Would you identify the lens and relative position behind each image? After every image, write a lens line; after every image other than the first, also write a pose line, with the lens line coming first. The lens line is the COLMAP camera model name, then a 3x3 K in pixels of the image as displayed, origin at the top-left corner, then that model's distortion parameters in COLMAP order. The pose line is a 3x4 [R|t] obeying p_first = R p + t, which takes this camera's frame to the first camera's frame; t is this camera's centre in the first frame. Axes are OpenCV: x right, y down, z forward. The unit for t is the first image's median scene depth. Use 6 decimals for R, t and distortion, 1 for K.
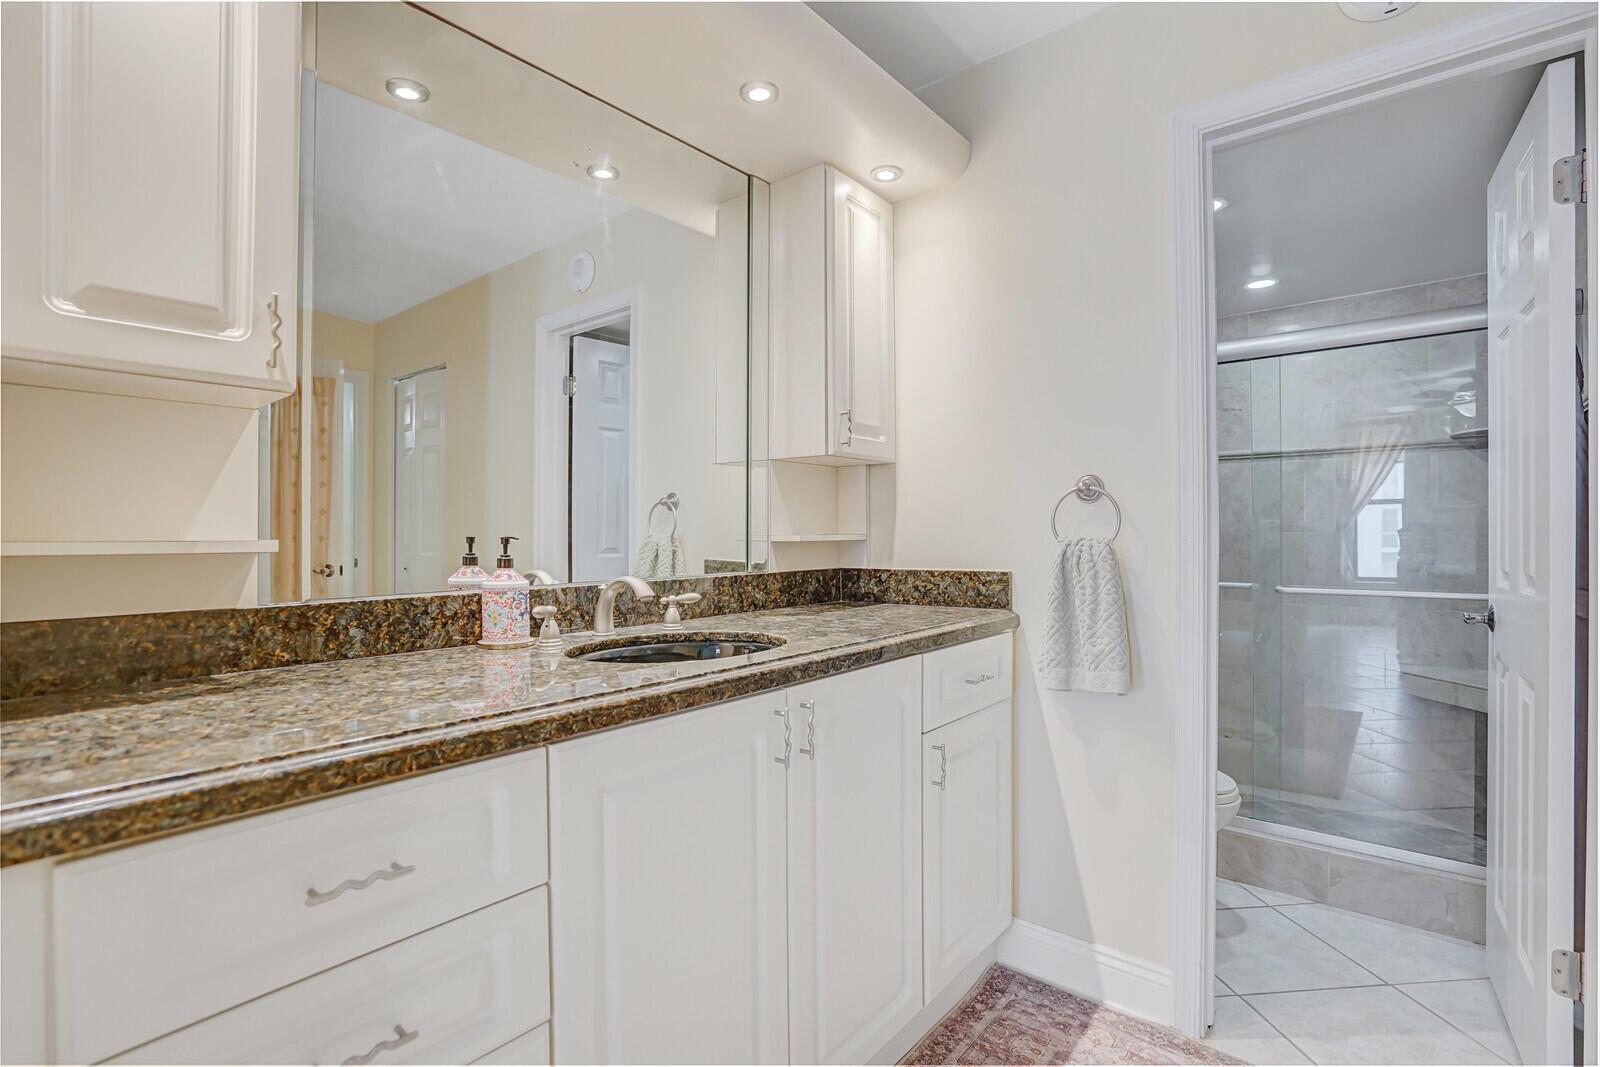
lens RADIAL K [[776.3, 0, 764.8], [0, 776.3, 527.0], [0, 0, 1]] dist [-0.057109, 0.023600]
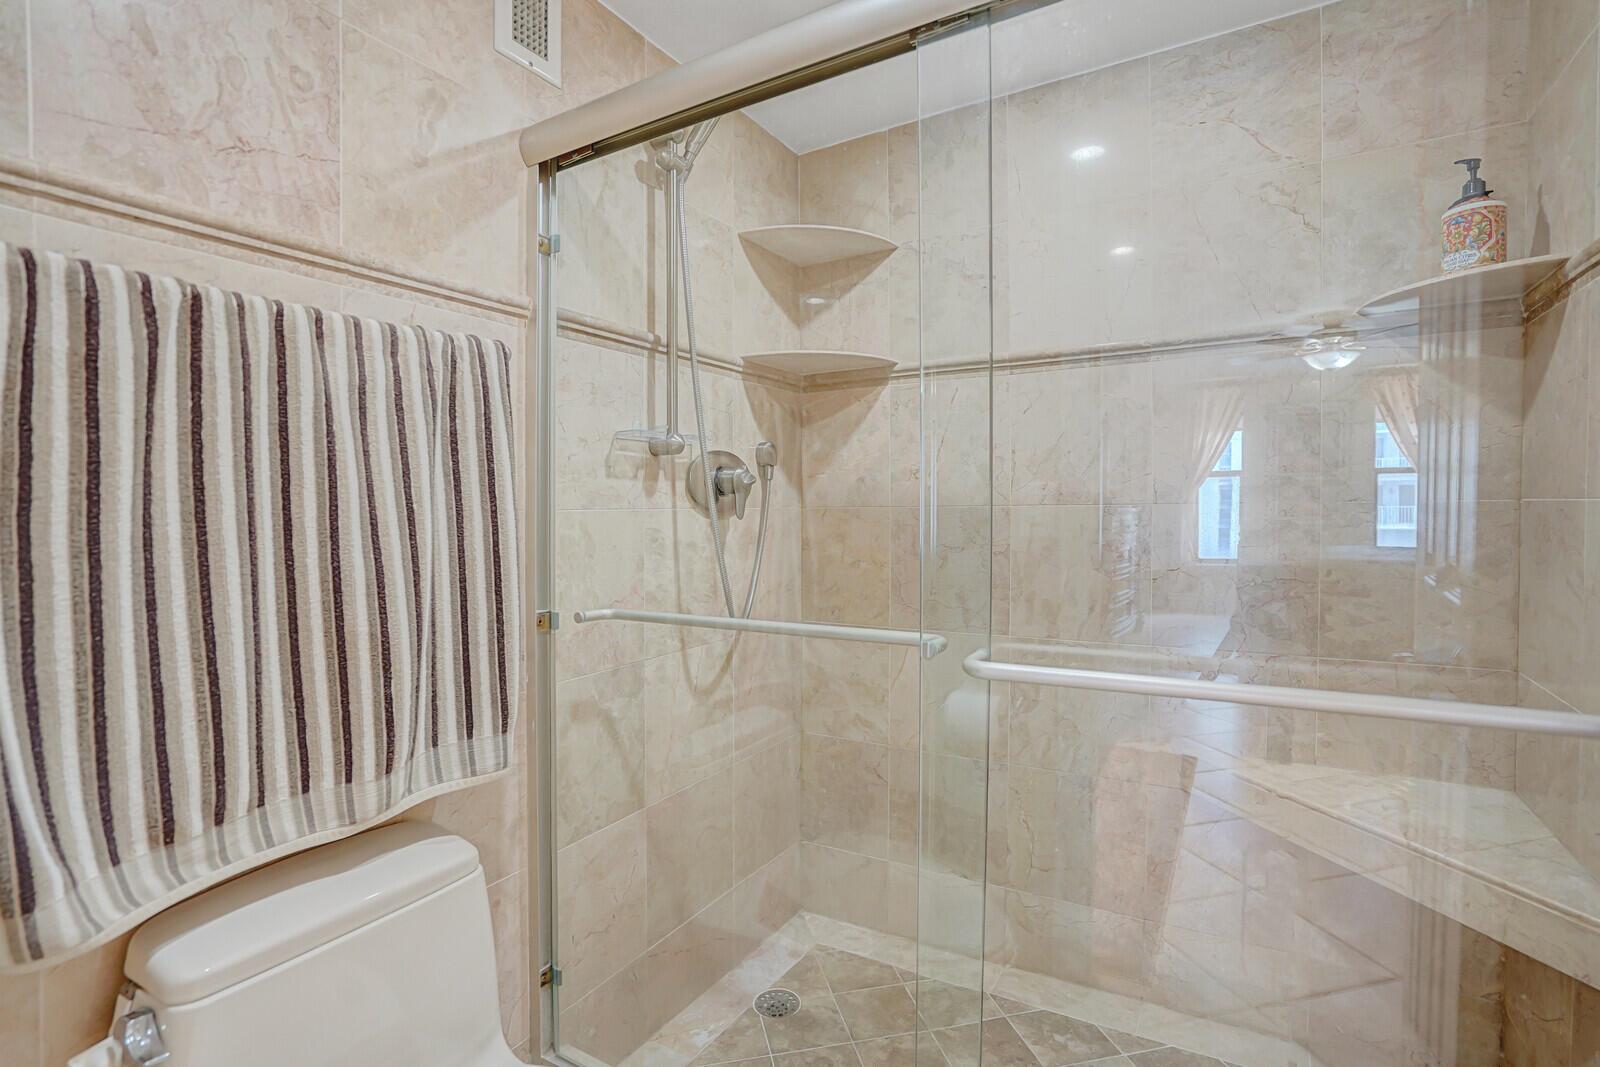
lens RADIAL K [[776.3, 0, 764.8], [0, 776.3, 527.0], [0, 0, 1]] dist [-0.057109, 0.023600]
pose [[0.988906, -0.008144, 0.148319, 0.393668], [0.003067, 0.999402, 0.034429, 0.002896], [-0.148510, -0.033592, 0.988340, 0.493923]]
